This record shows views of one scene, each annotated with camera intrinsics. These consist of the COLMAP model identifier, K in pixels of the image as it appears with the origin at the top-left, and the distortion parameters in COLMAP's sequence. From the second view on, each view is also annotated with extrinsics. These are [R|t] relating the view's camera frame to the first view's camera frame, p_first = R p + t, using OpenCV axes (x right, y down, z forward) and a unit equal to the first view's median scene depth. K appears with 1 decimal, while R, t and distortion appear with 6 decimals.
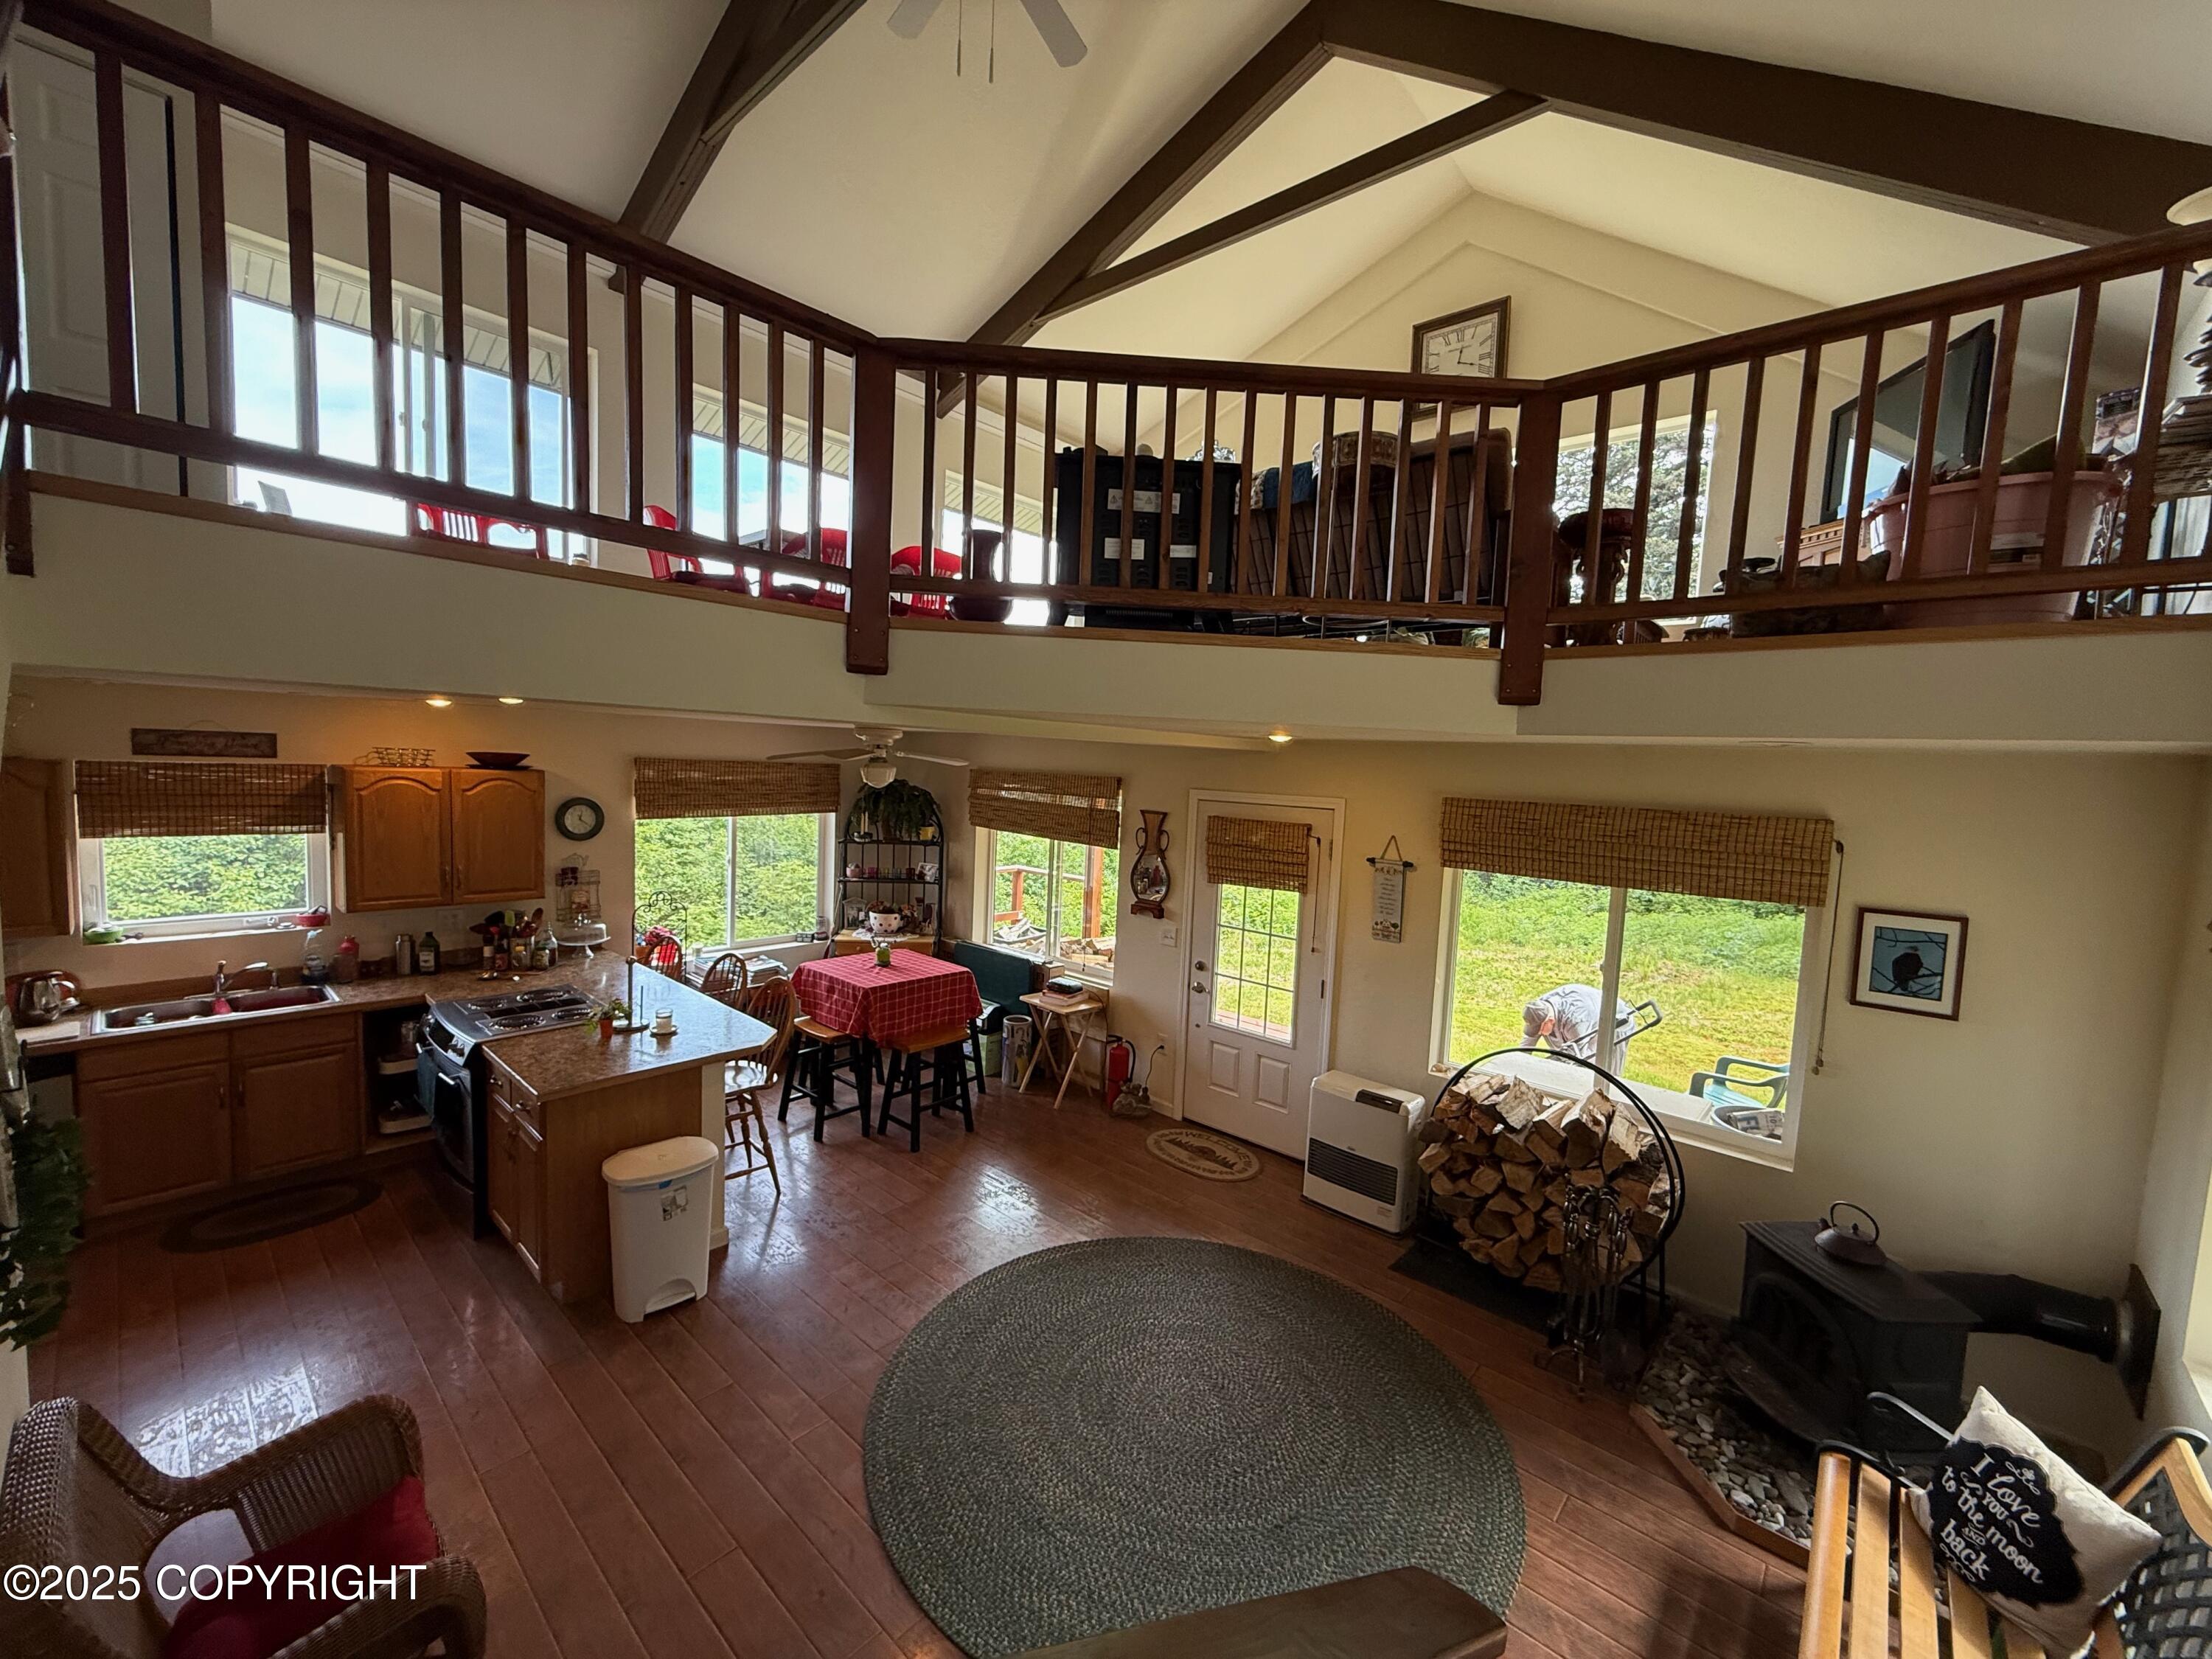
lens RADIAL K [[877.6, 0, 1103.0], [0, 877.6, 821.8], [0, 0, 1]] dist [-0.002171, -0.000340]
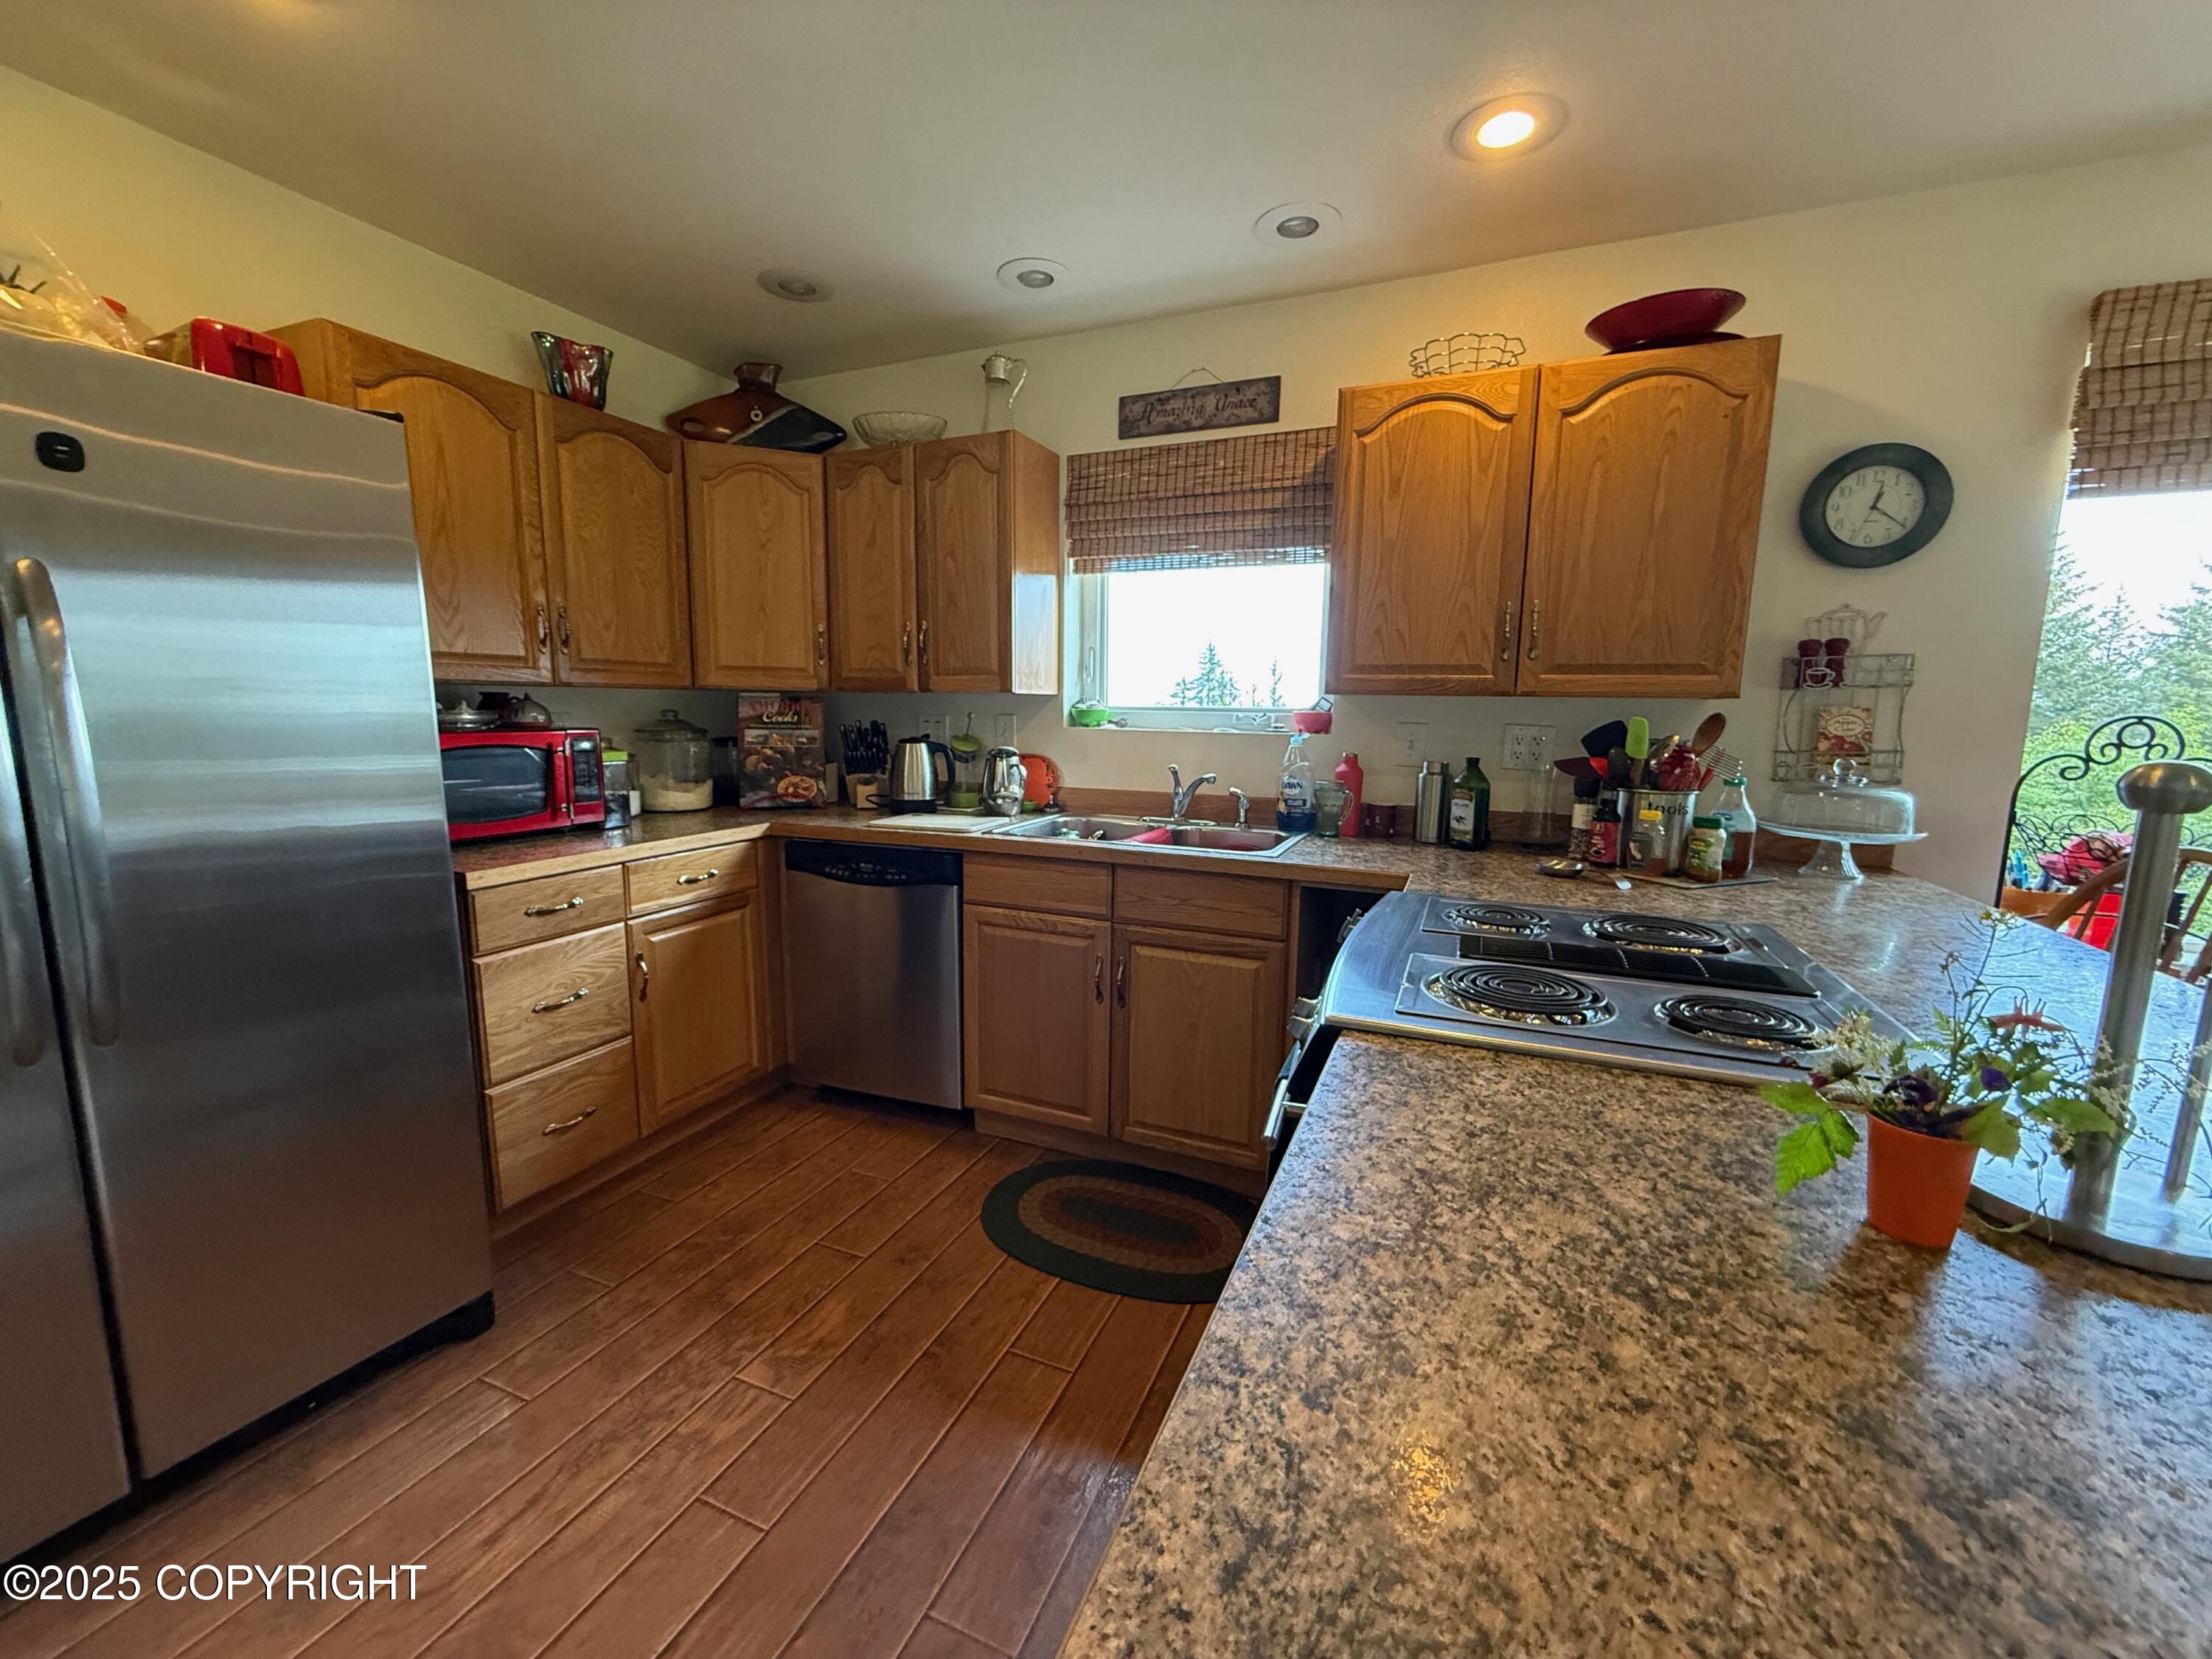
lens RADIAL K [[881.0, 0, 1106.0], [0, 881.0, 829.5], [0, 0, 1]] dist [0.000700, 0.000062]
pose [[0.318339, 0.094785, -0.943226, -0.402405], [-0.066856, 0.994756, 0.077400, 0.146053], [0.945616, 0.038421, 0.323007, 0.693732]]
